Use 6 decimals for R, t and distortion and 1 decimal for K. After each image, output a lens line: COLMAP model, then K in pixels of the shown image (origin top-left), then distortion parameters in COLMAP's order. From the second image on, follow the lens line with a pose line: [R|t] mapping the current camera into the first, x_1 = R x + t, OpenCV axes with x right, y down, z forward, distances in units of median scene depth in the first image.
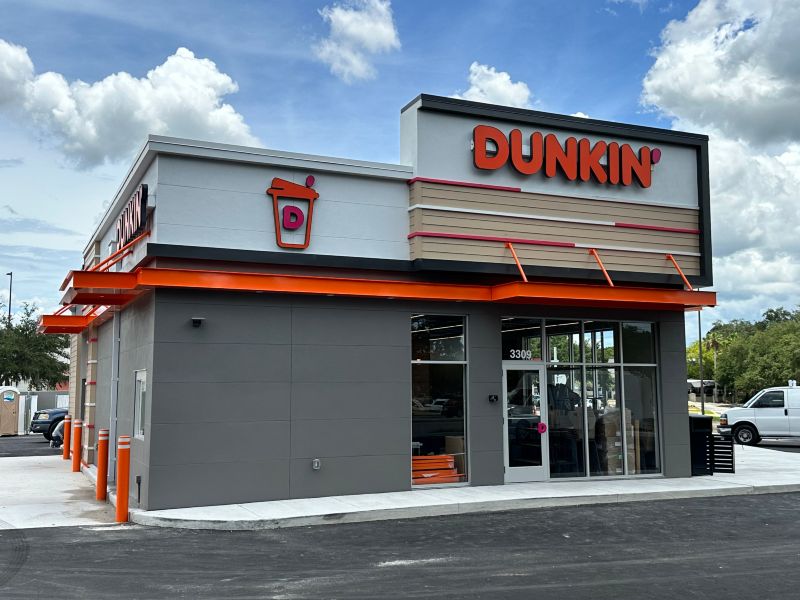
lens RADIAL K [[825.9, 0, 400.0], [0, 825.9, 300.0], [0, 0, 1]] dist [0.206163, -0.507199]
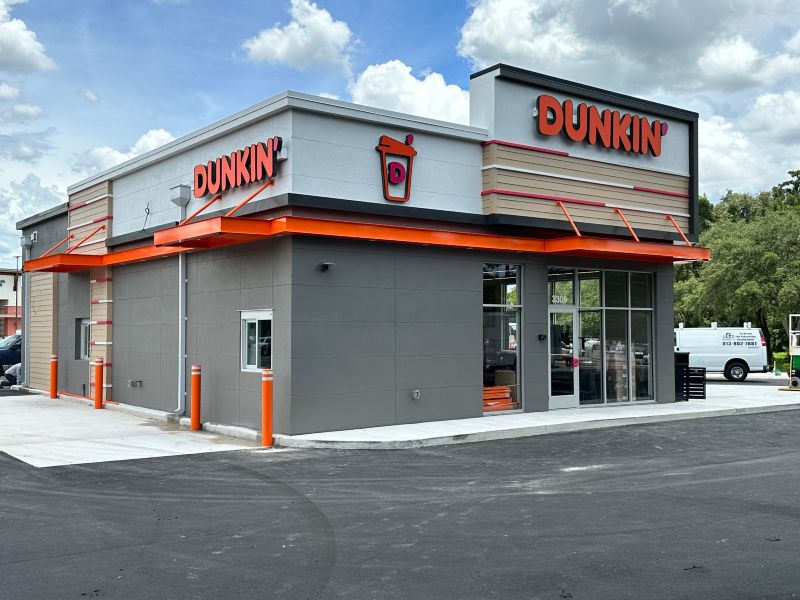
lens RADIAL K [[825.9, 0, 400.0], [0, 825.9, 300.0], [0, 0, 1]] dist [0.206163, -0.507199]
pose [[0.976032, 0.011047, 0.217346, -0.329745], [-0.026059, 0.997458, 0.066327, -0.004203], [-0.216061, -0.070401, 0.973839, -0.073582]]
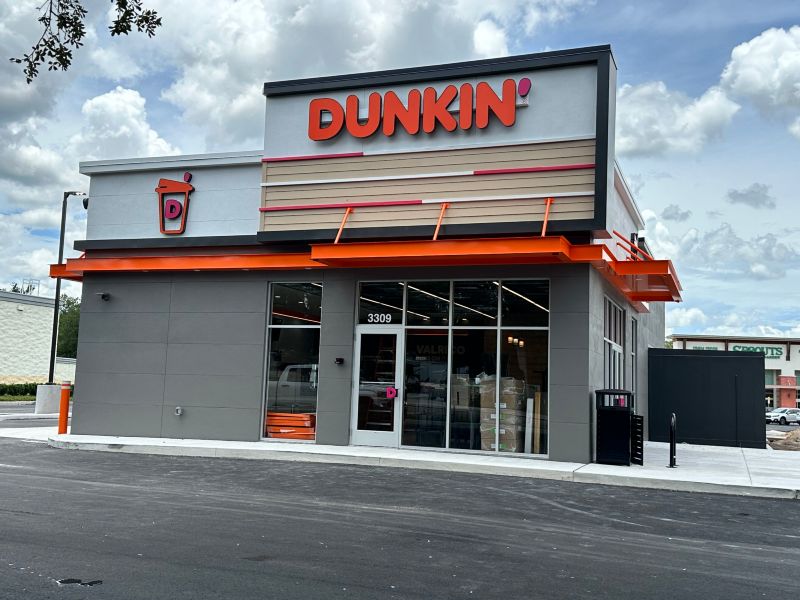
lens RADIAL K [[876.8, 0, 400.2], [0, 876.8, 286.2], [0, 0, 1]] dist [0.124758, -0.002665]
pose [[0.702552, -0.055374, -0.709475, 0.935993], [0.039425, 0.998465, -0.038890, 0.071201], [0.710540, -0.000649, 0.703657, 0.291836]]
